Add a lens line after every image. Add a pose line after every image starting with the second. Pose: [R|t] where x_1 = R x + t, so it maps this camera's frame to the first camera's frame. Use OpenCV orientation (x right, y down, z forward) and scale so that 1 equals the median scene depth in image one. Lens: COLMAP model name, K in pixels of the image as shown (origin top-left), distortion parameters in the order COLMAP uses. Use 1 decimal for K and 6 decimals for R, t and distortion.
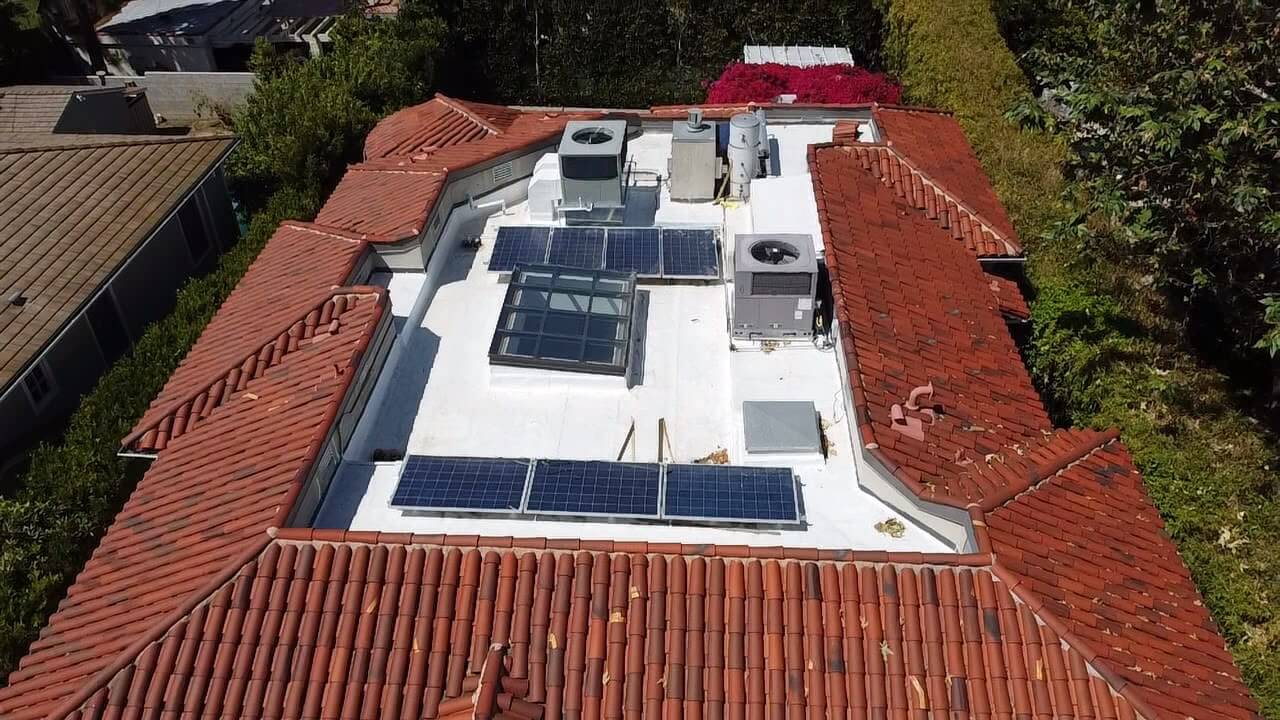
lens RADIAL K [[978.9, 0, 640.0], [0, 978.9, 360.0], [0, 0, 1]] dist [-0.000864, 0.000572]
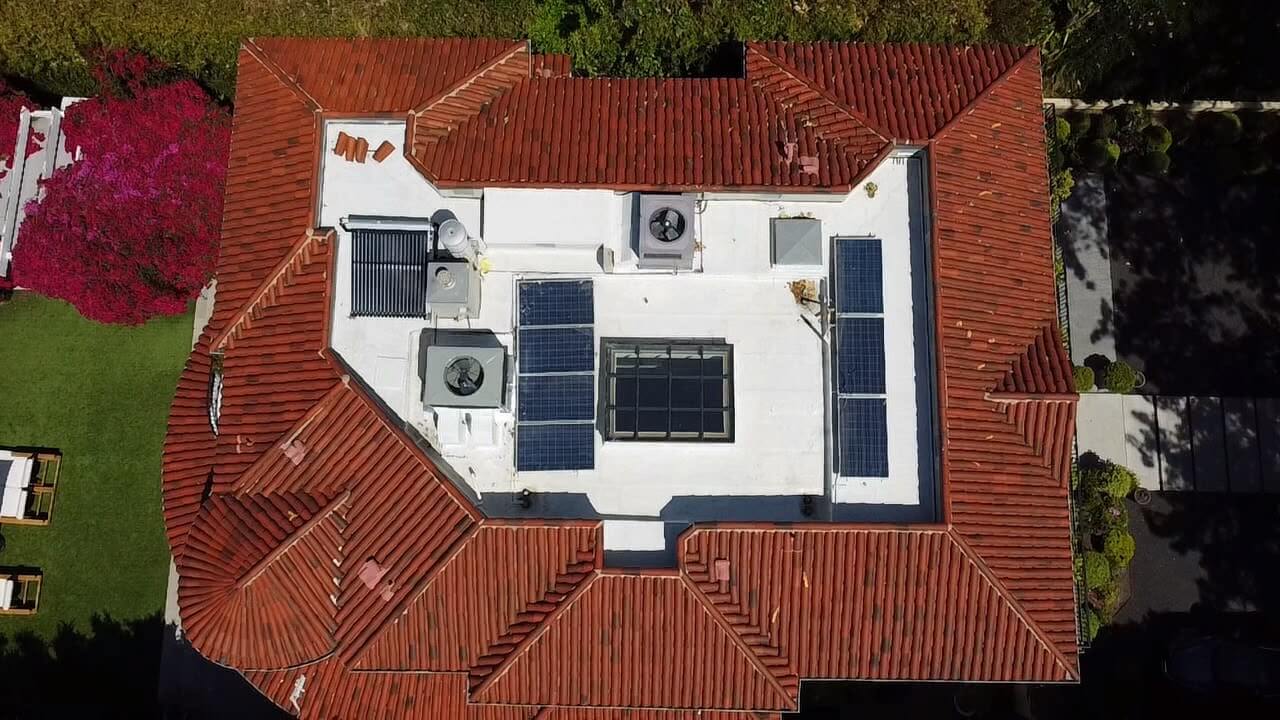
lens RADIAL K [[978.9, 0, 640.0], [0, 978.9, 360.0], [0, 0, 1]] dist [-0.000864, 0.000572]
pose [[-0.032348, -0.982503, 0.183416, -0.269403], [0.615247, 0.125049, 0.778353, -1.081035], [-0.787671, 0.138024, 0.600437, 0.244278]]
